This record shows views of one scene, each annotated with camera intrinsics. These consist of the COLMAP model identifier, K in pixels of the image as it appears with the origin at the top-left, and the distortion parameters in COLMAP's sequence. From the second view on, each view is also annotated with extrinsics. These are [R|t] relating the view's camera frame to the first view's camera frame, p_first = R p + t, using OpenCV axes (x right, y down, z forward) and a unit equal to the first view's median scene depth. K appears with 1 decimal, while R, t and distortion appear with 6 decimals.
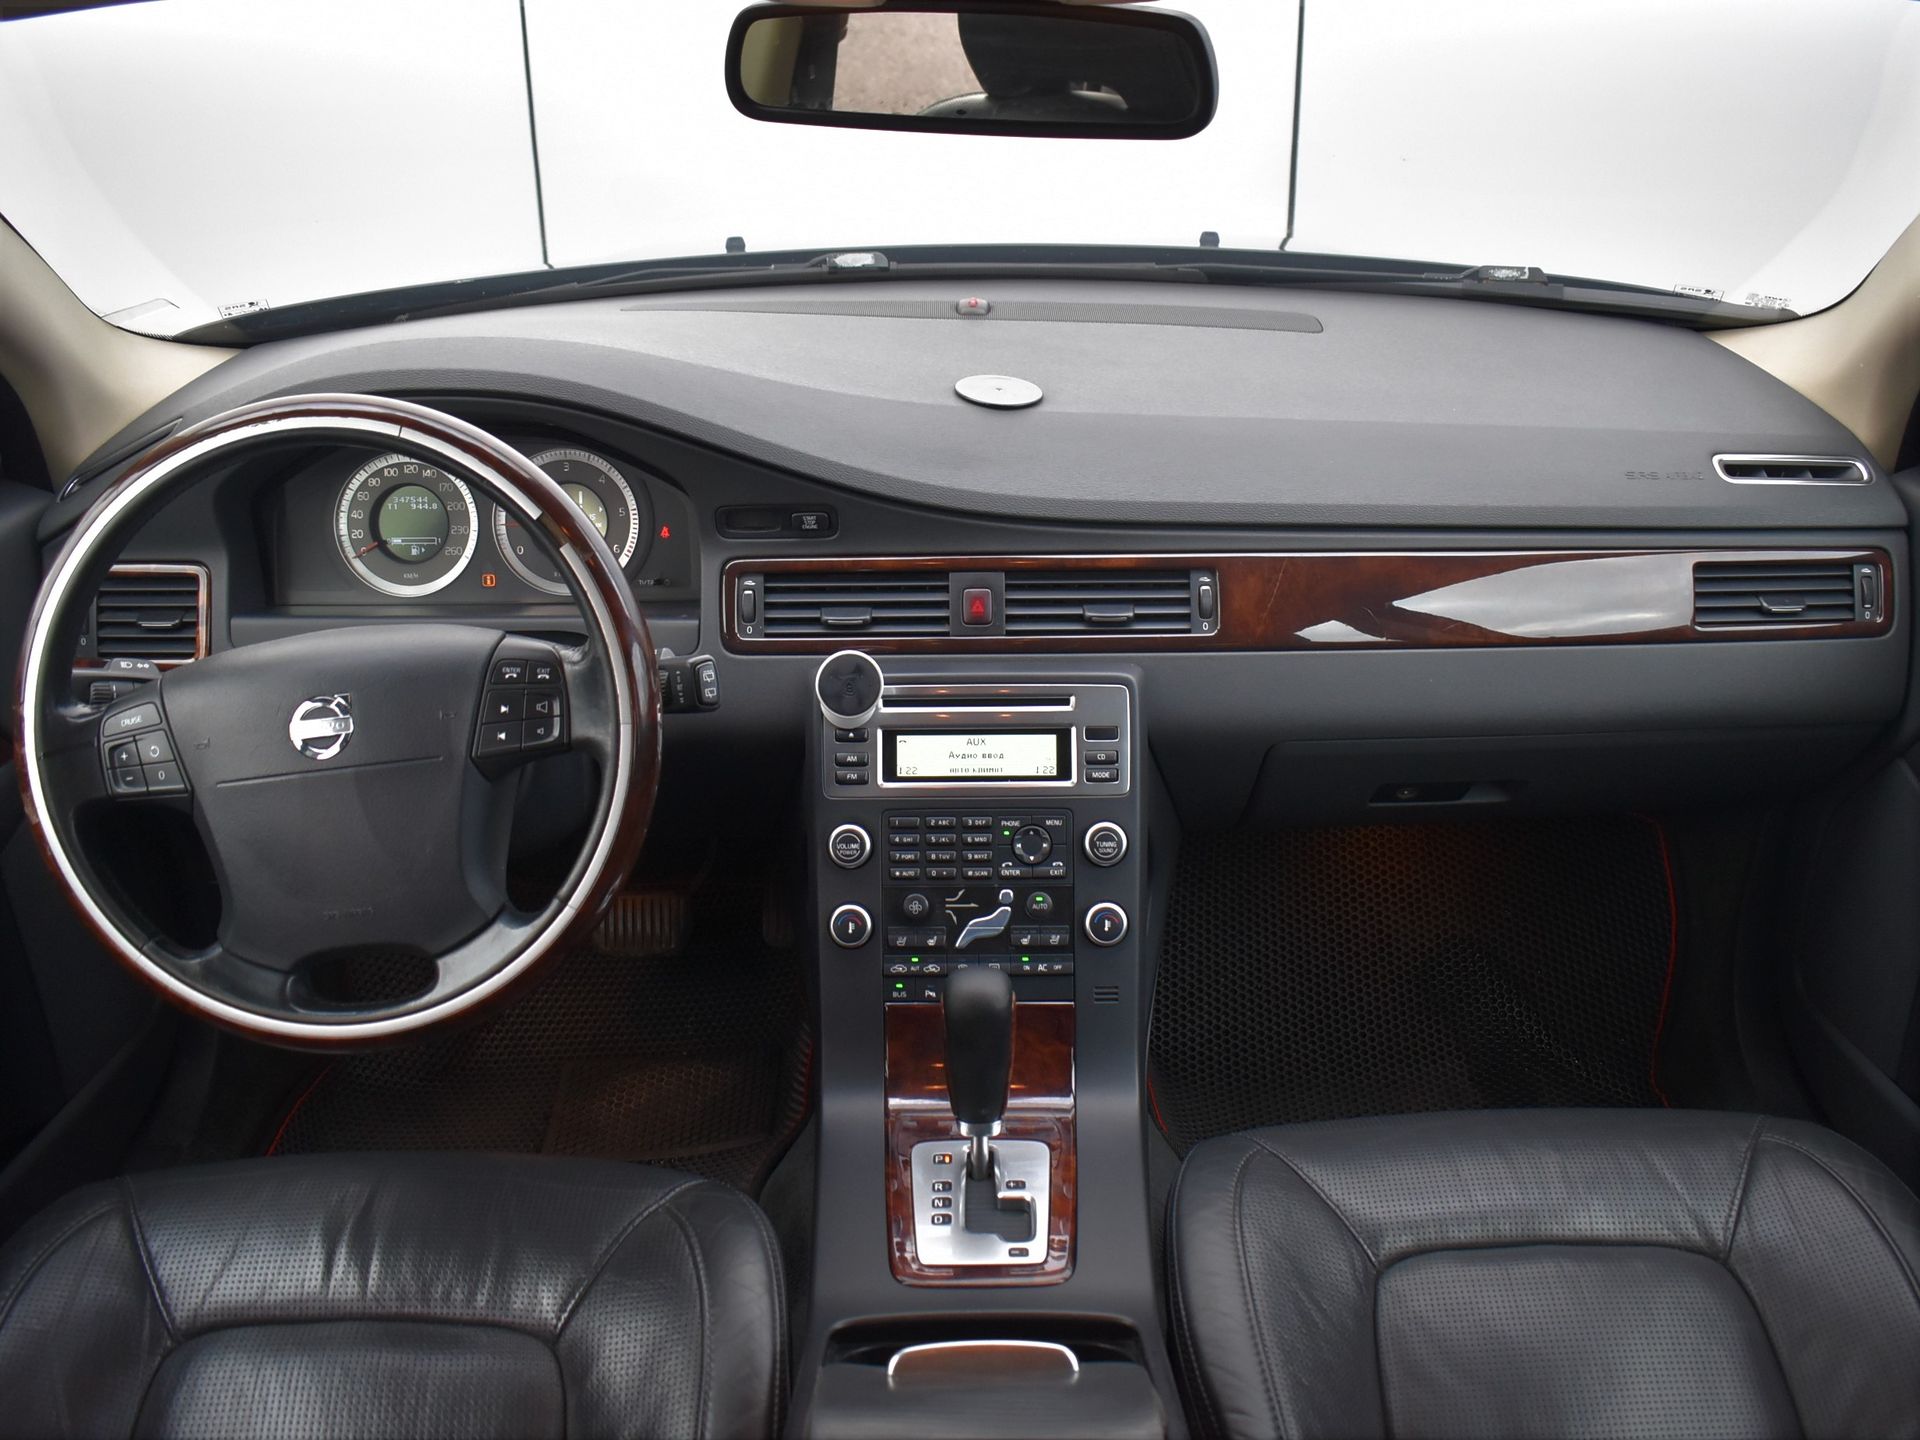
lens RADIAL K [[1709.3, 0, 960.0], [0, 1709.3, 720.0], [0, 0, 1]] dist [-0.097496, 0.002660]
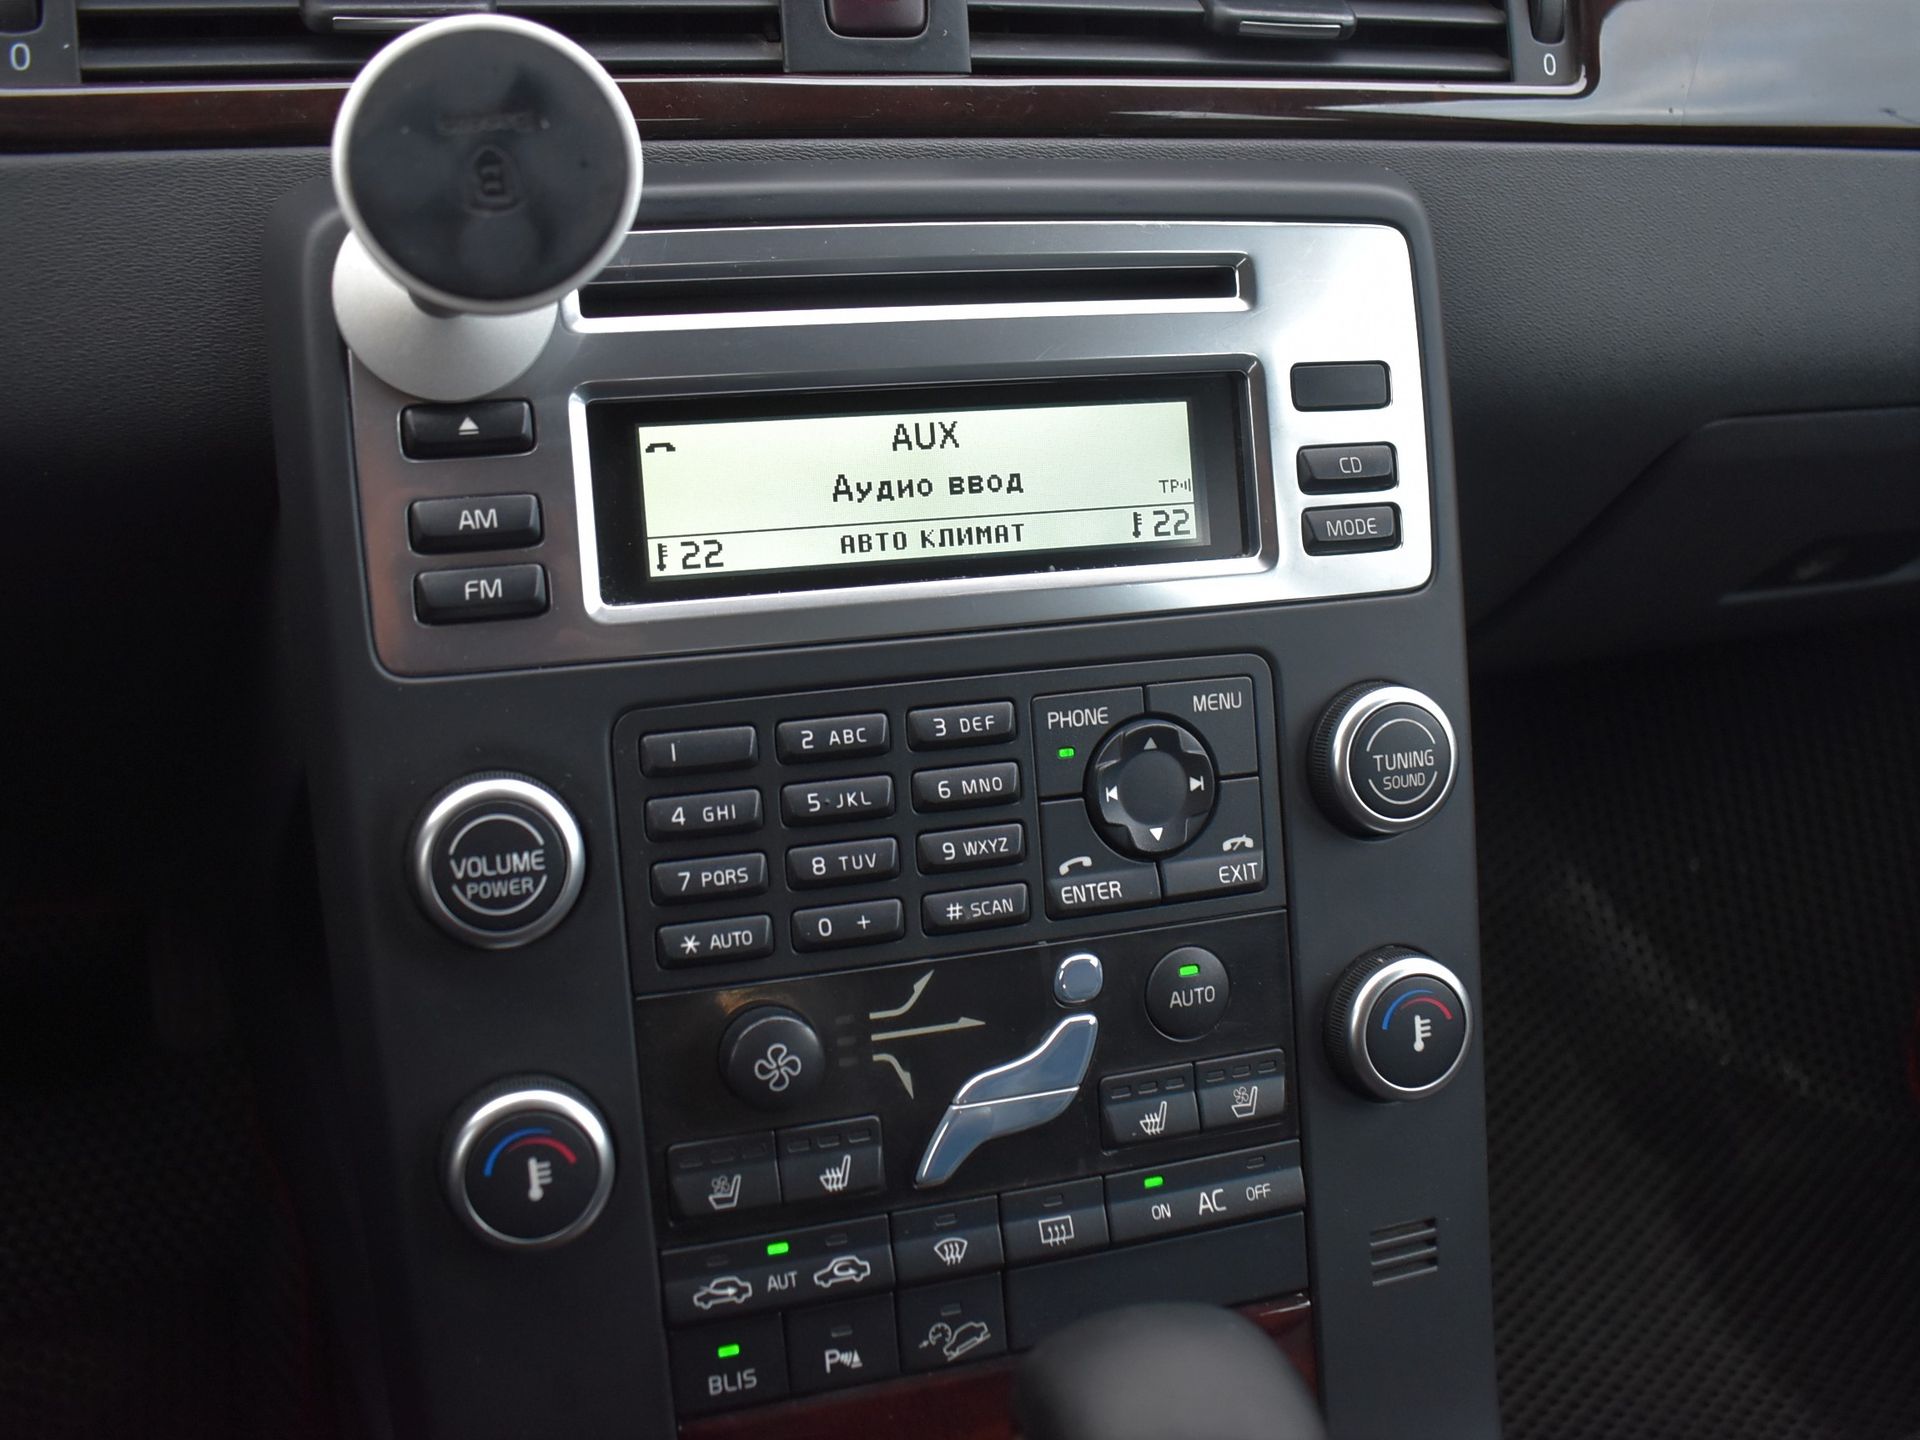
lens RADIAL K [[1871.5, 0, 960.4], [0, 1871.5, 665.6], [0, 0, 1]] dist [-0.098981, 0.007095]
pose [[0.948730, -0.078599, 0.306158, -0.081797], [0.066825, 0.996572, 0.048769, 0.035784], [-0.308942, -0.025809, 0.950731, 0.714603]]
